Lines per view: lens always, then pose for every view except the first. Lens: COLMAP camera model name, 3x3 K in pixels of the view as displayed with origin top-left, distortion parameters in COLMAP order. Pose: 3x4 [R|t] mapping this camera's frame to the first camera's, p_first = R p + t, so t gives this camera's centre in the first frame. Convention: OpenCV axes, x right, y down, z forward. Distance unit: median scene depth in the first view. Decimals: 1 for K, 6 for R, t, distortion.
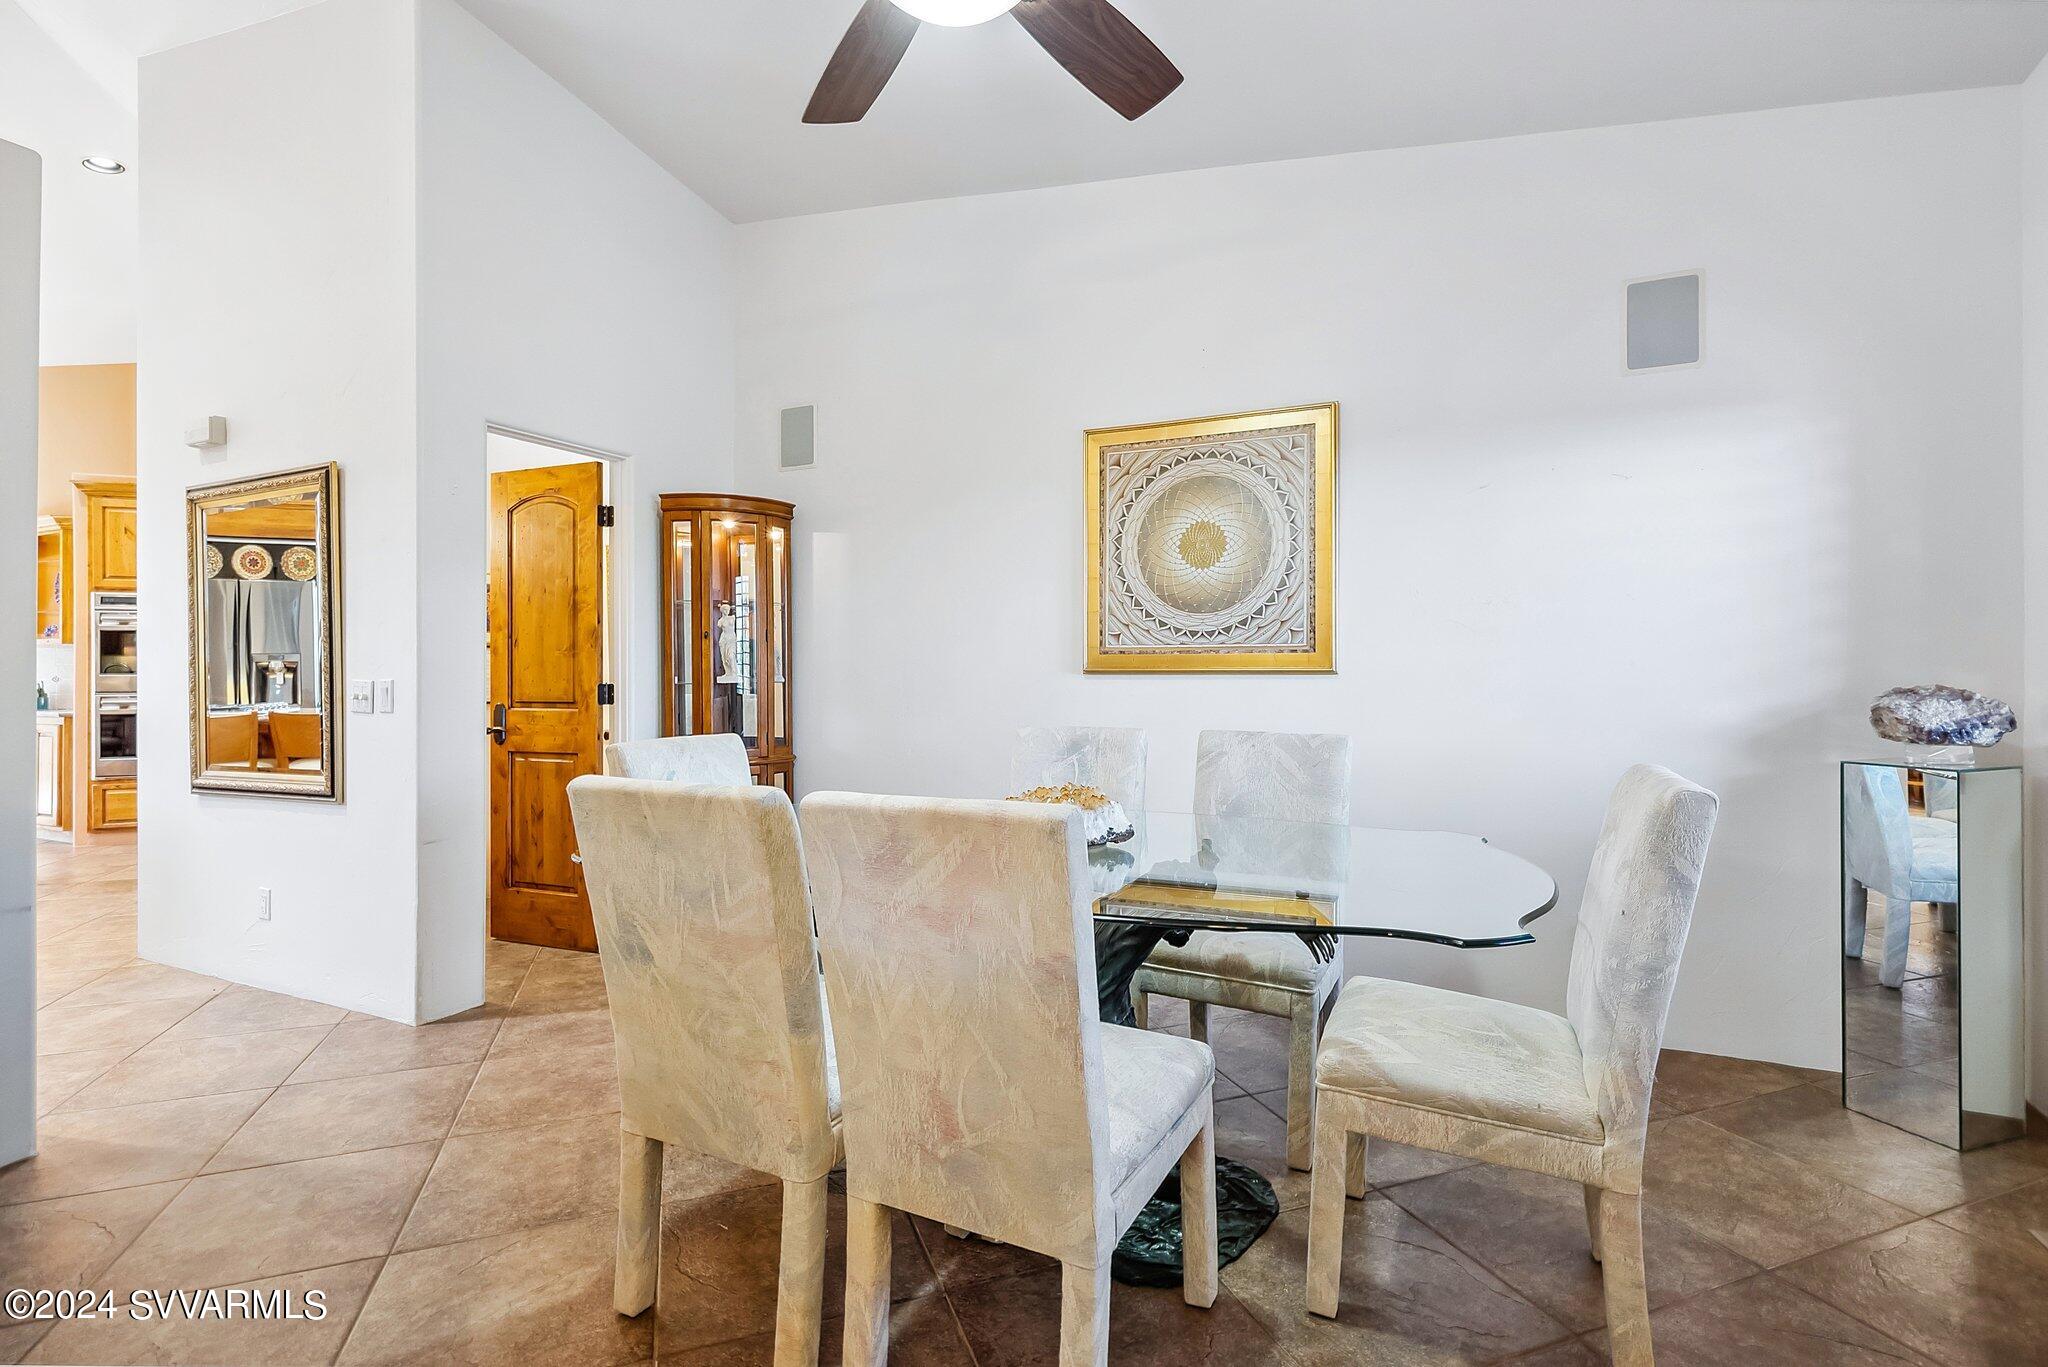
lens RADIAL K [[928.1, 0, 1021.8], [0, 928.1, 680.0], [0, 0, 1]] dist [0.002373, -0.000046]
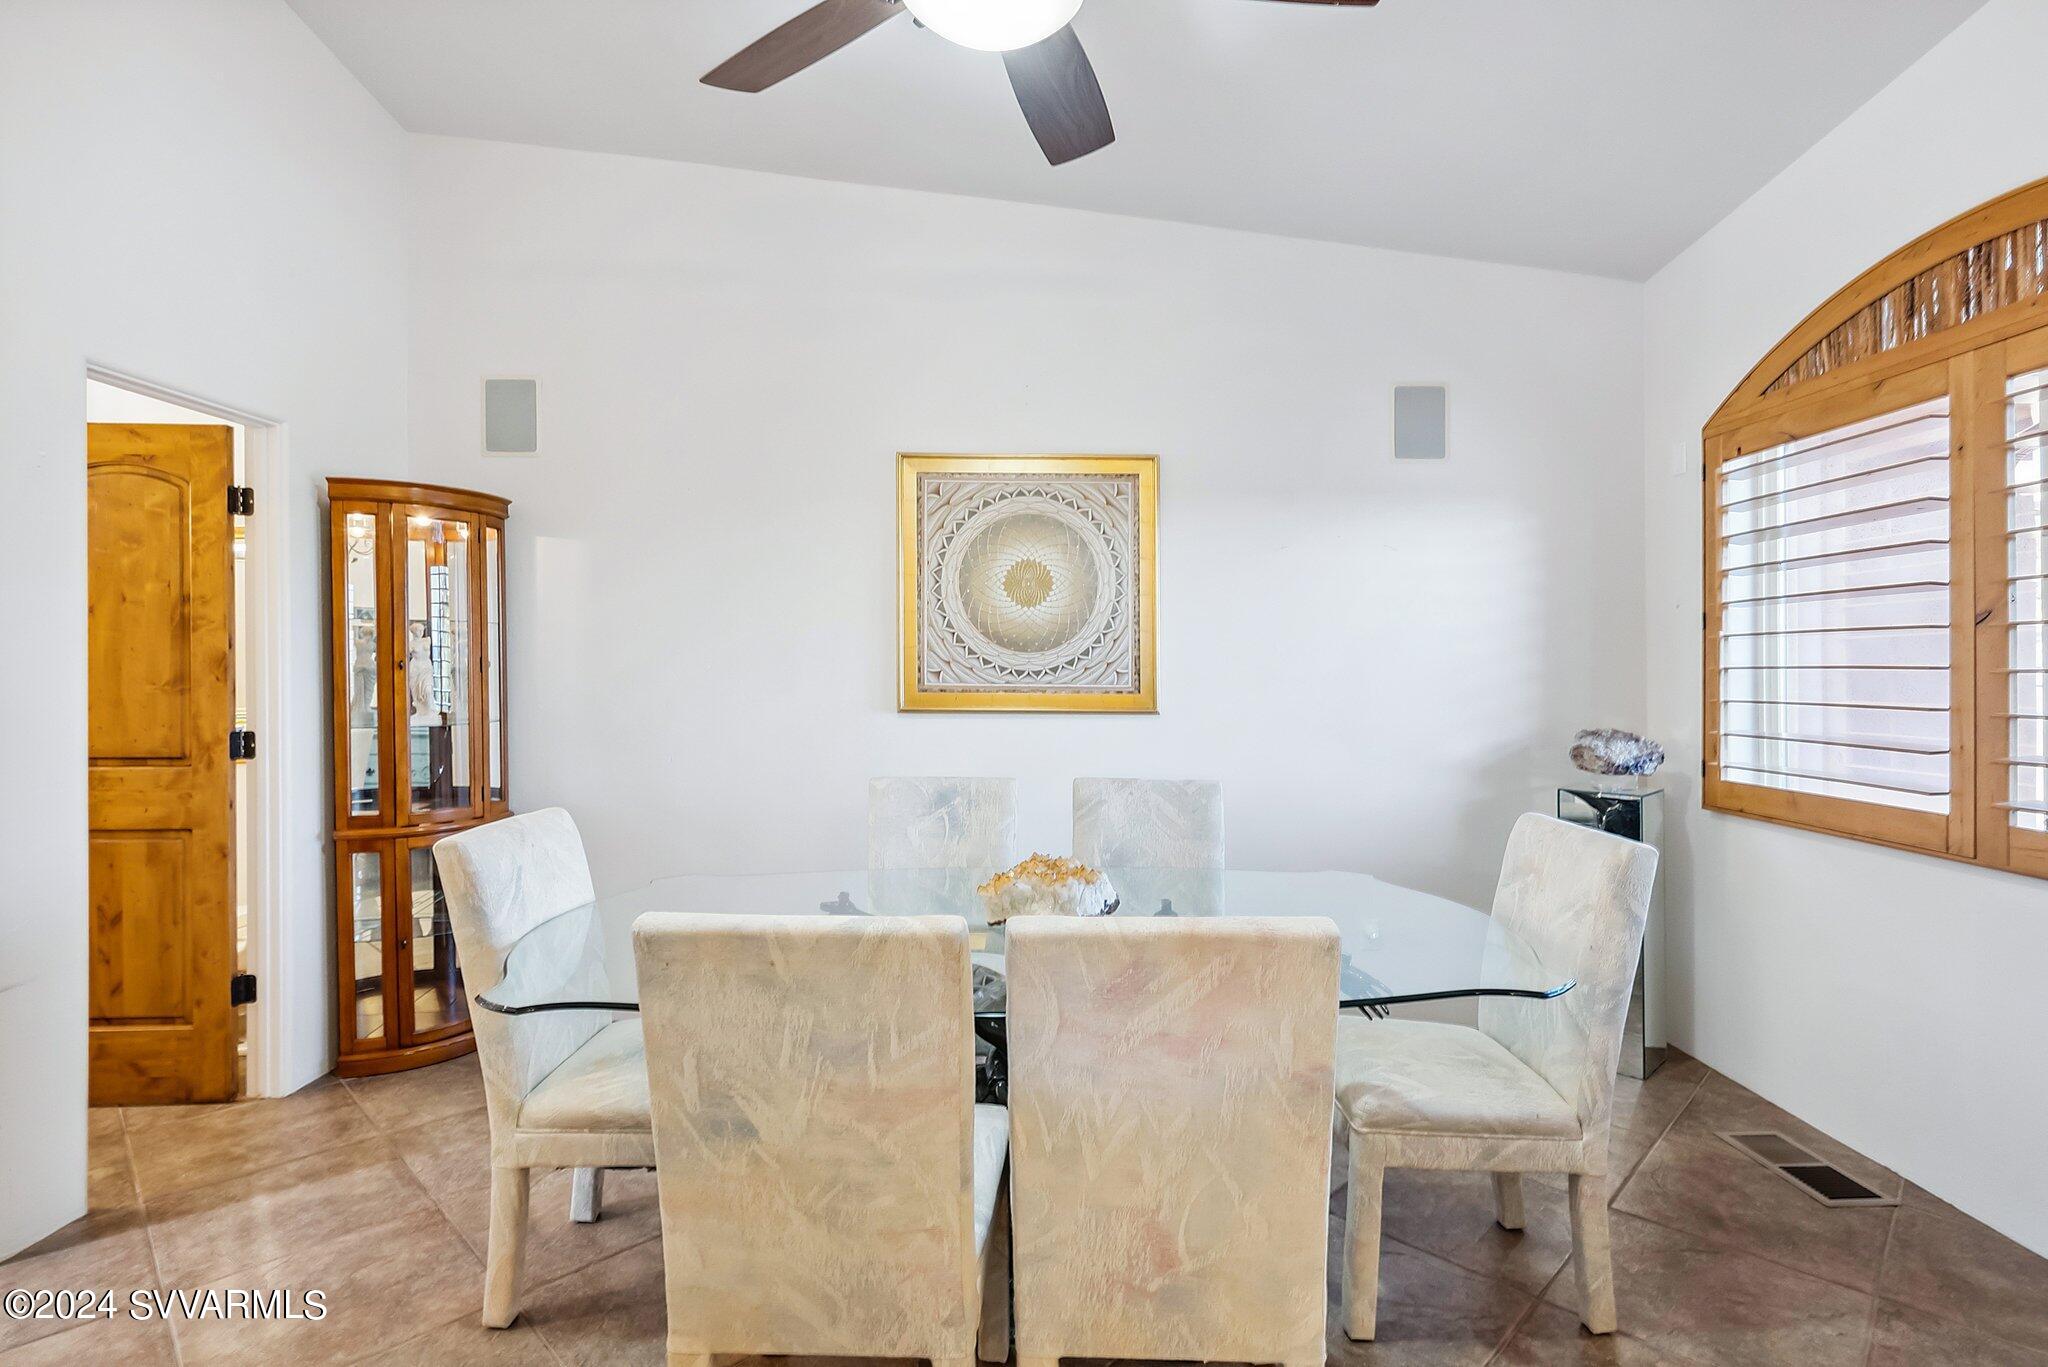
lens RADIAL K [[975.9, 0, 1022.0], [0, 975.9, 676.1], [0, 0, 1]] dist [0.001774, -0.000391]
pose [[0.910252, 0.001560, 0.414052, -0.292599], [-0.000947, 0.999998, -0.001685, -0.054043], [-0.414054, 0.001141, 0.910252, 0.066436]]
